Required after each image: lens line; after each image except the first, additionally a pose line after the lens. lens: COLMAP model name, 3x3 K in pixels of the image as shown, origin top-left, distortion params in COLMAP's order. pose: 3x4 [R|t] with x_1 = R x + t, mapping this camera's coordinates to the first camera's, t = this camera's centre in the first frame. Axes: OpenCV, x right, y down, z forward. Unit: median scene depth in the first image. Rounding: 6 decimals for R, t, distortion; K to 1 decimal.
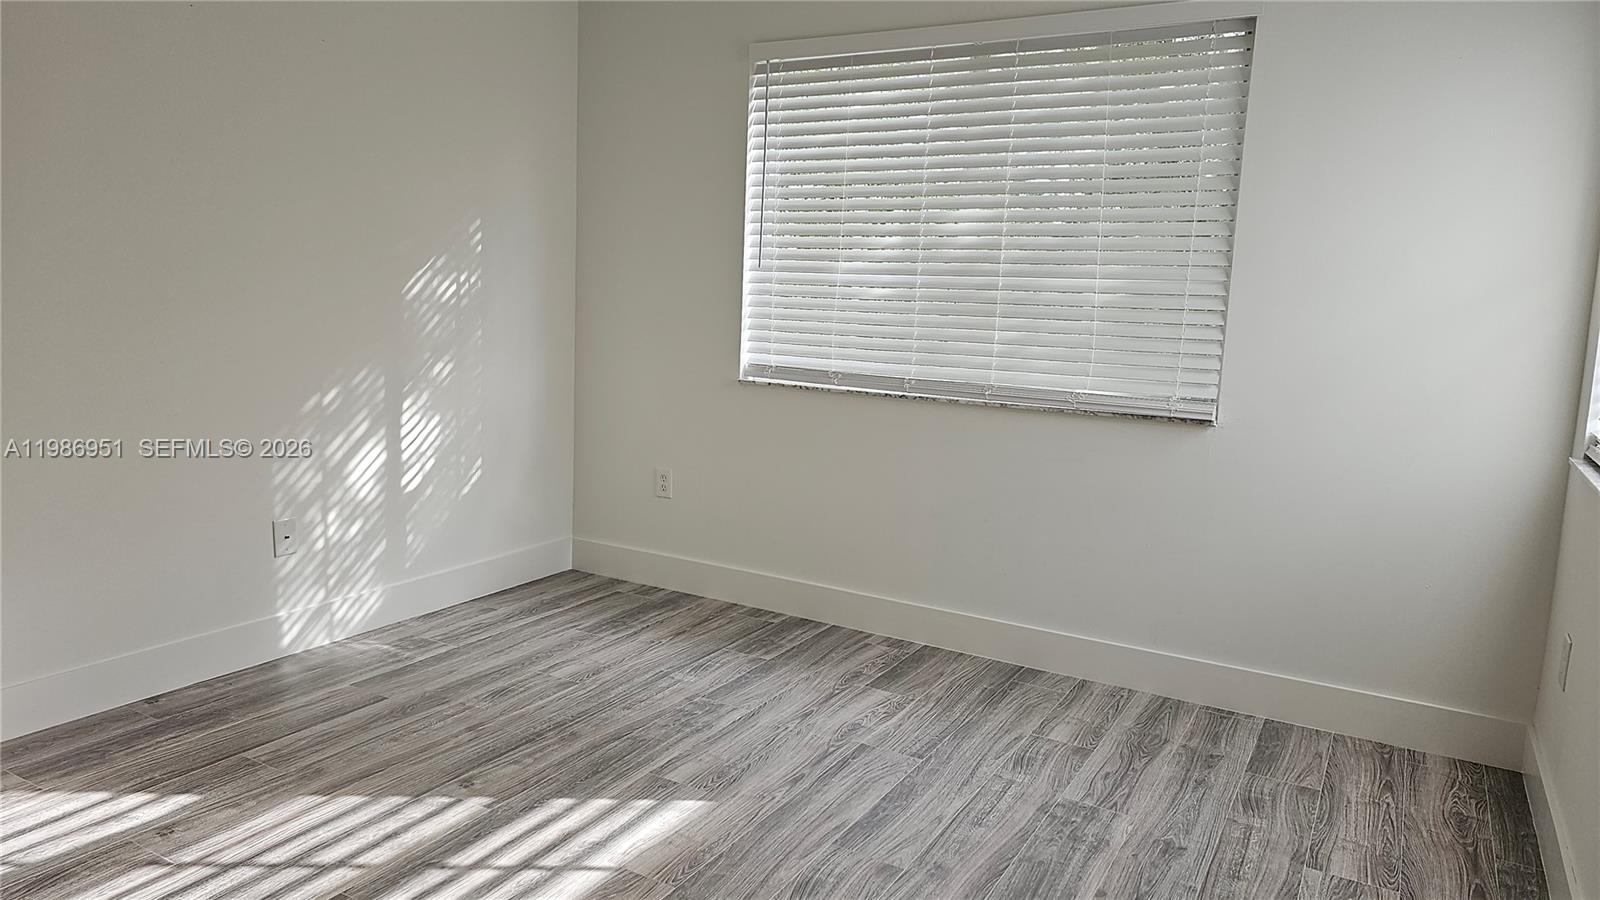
lens RADIAL K [[1067.7, 0, 794.1], [0, 1067.7, 436.8], [0, 0, 1]] dist [0.081115, -0.074992]
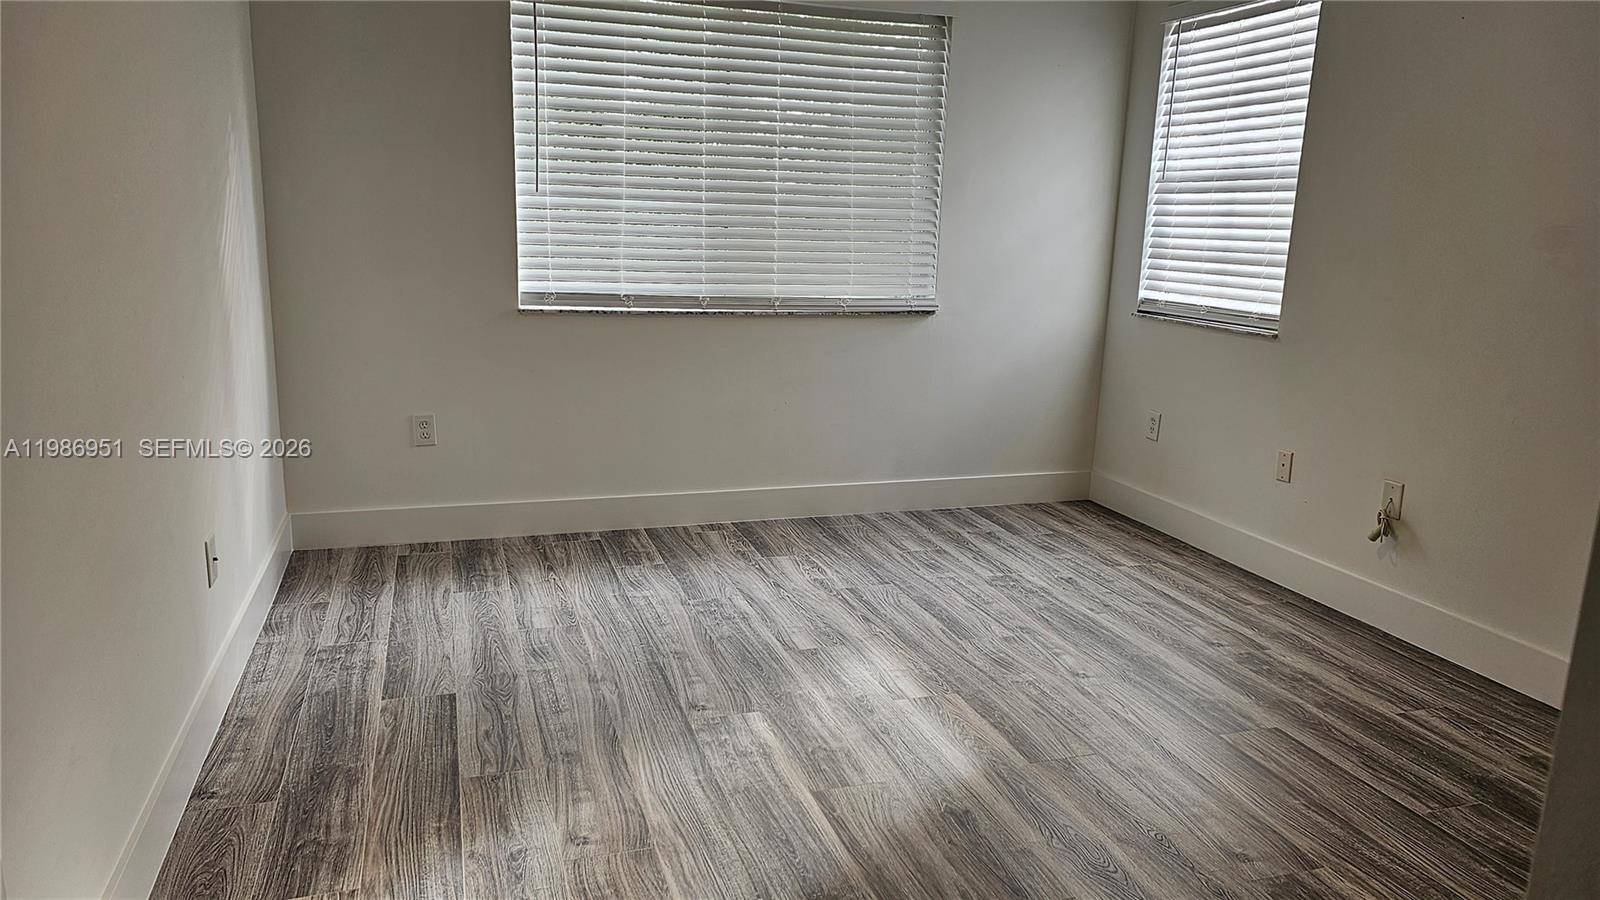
lens RADIAL K [[1052.3, 0, 792.6], [0, 1052.3, 442.8], [0, 0, 1]] dist [0.122774, -0.146323]
pose [[0.659891, -0.167298, 0.732500, -0.698712], [0.099097, 0.985759, 0.135867, -0.045572], [-0.744798, -0.017069, 0.667072, 0.186360]]
